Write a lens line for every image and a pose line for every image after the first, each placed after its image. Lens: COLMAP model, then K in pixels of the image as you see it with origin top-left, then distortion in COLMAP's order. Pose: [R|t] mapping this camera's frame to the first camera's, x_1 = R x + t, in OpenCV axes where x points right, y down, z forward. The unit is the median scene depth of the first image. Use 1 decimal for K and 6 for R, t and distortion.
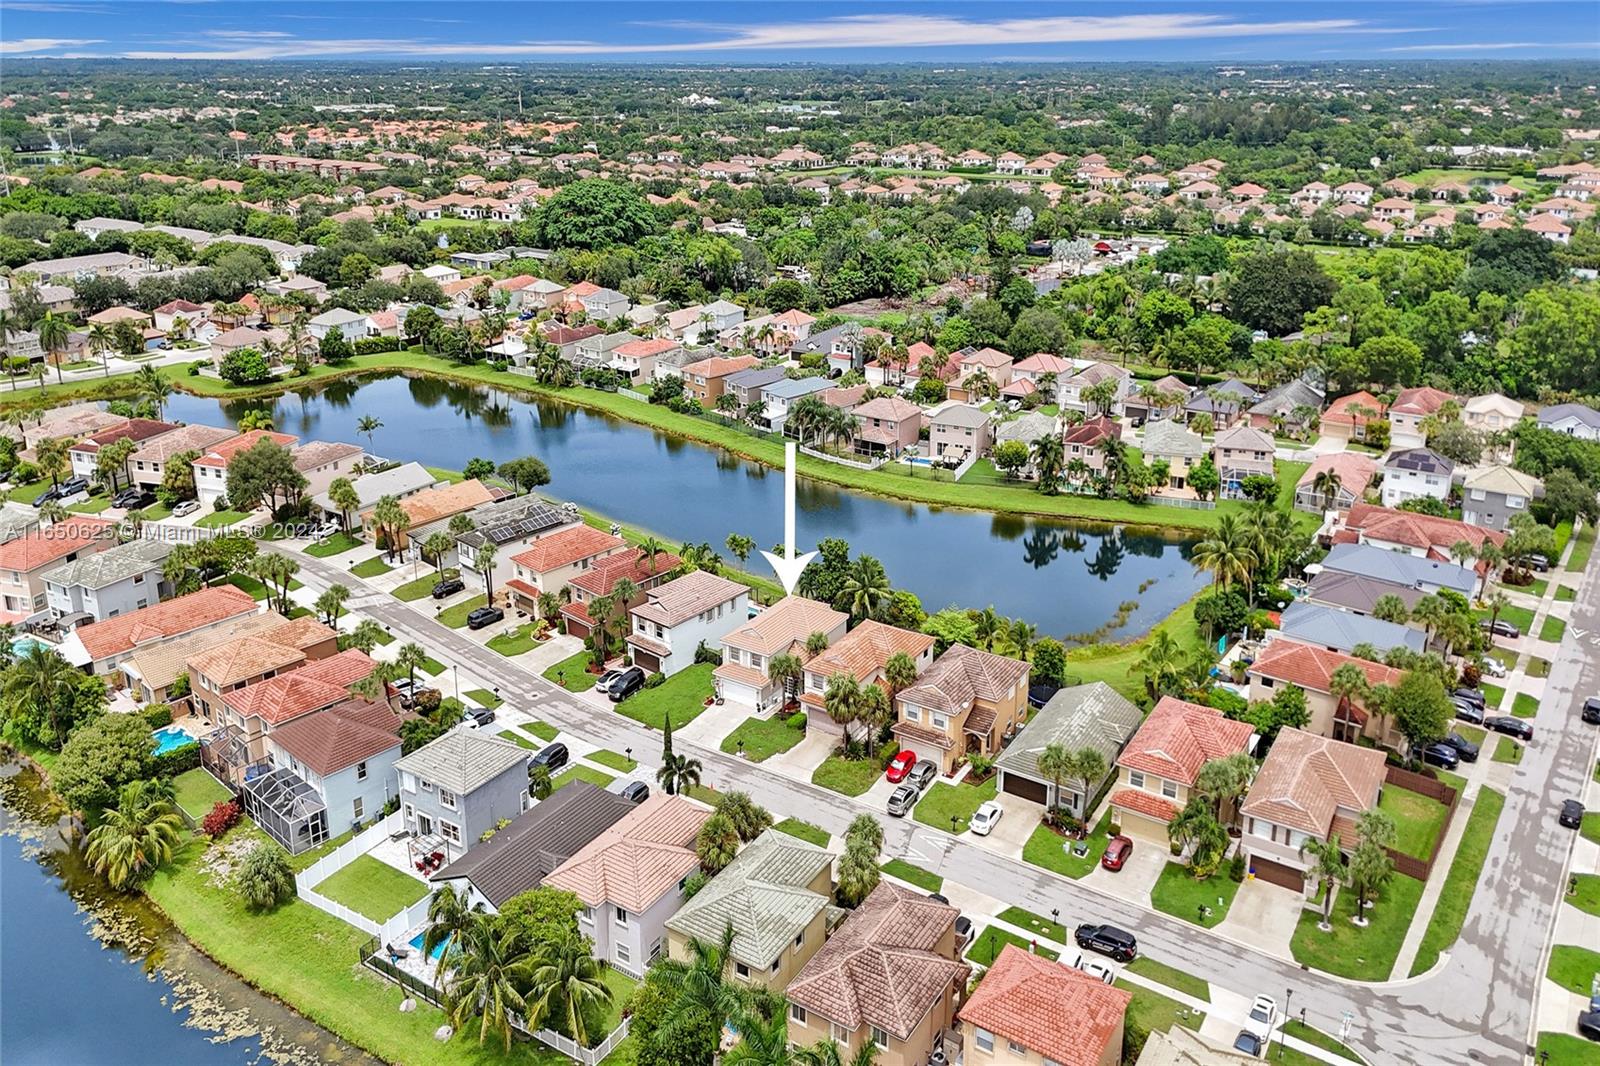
lens RADIAL K [[1281.0, 0, 800.0], [0, 1281.0, 533.0], [0, 0, 1]] dist [0.098248, -0.000615]
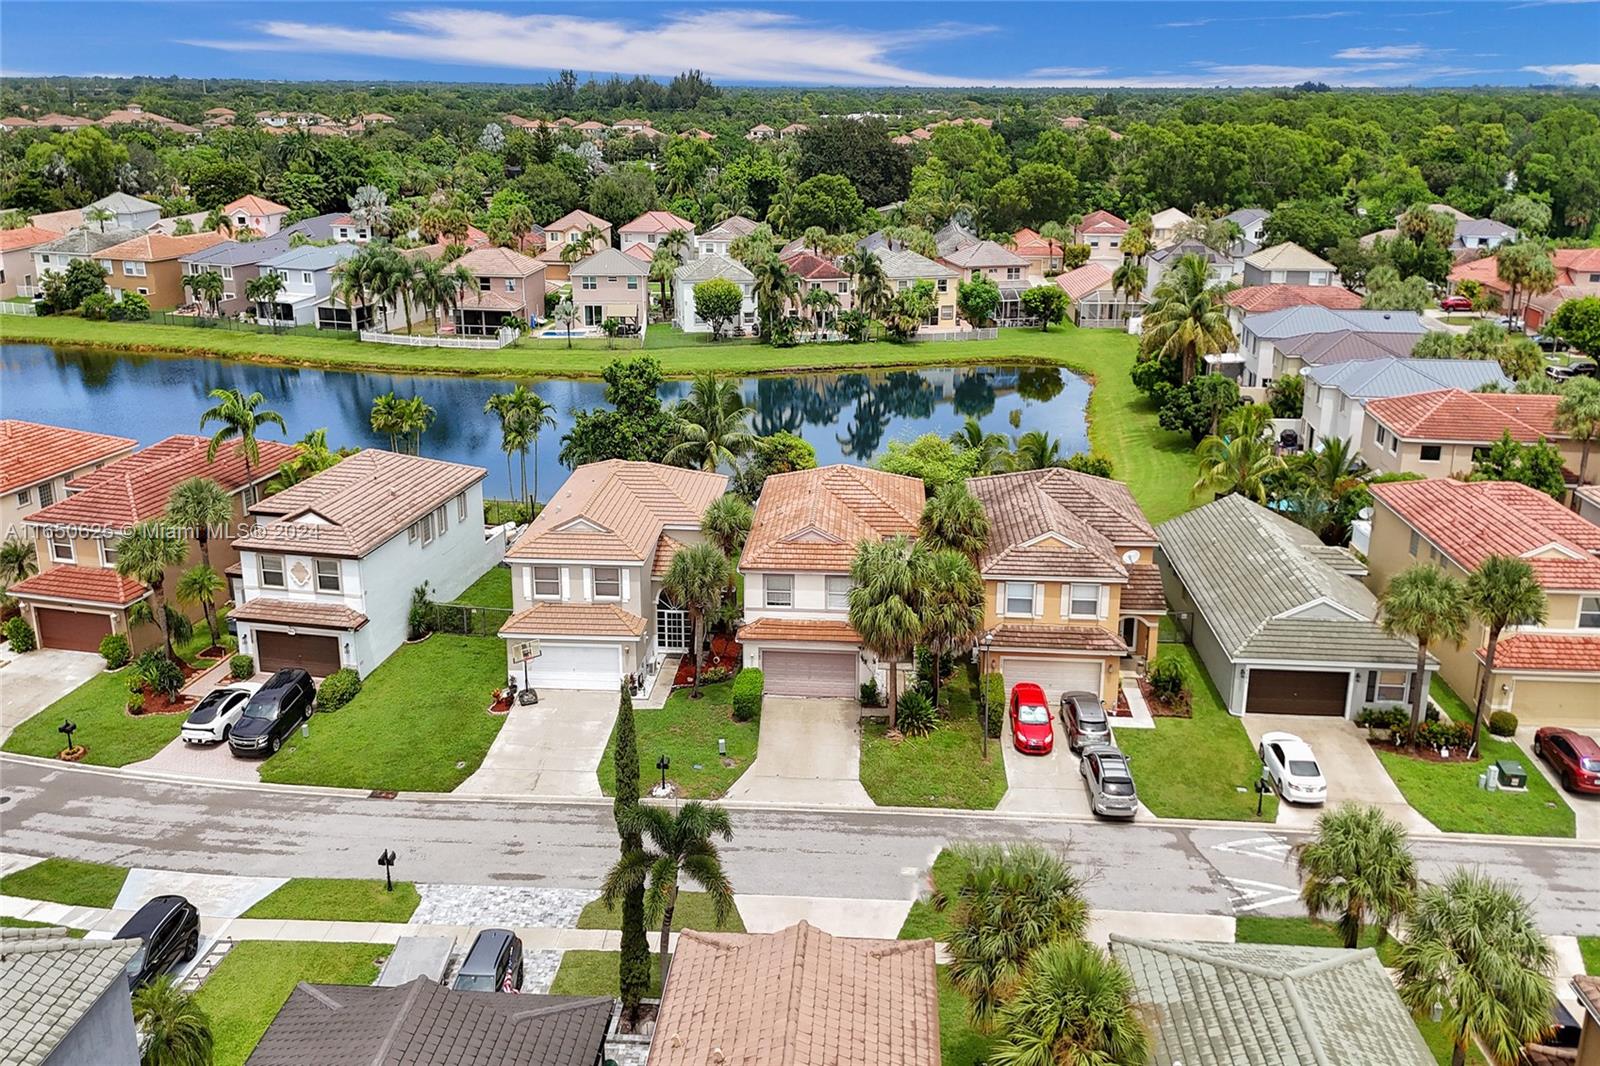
lens RADIAL K [[1197.6, 0, 800.3], [0, 1197.6, 491.8], [0, 0, 1]] dist [0.033583, -0.008499]
pose [[0.857870, -0.133740, 0.496159, -0.159783], [0.169632, 0.985117, -0.027758, 0.082316], [-0.485062, 0.107977, 0.867788, 0.544078]]
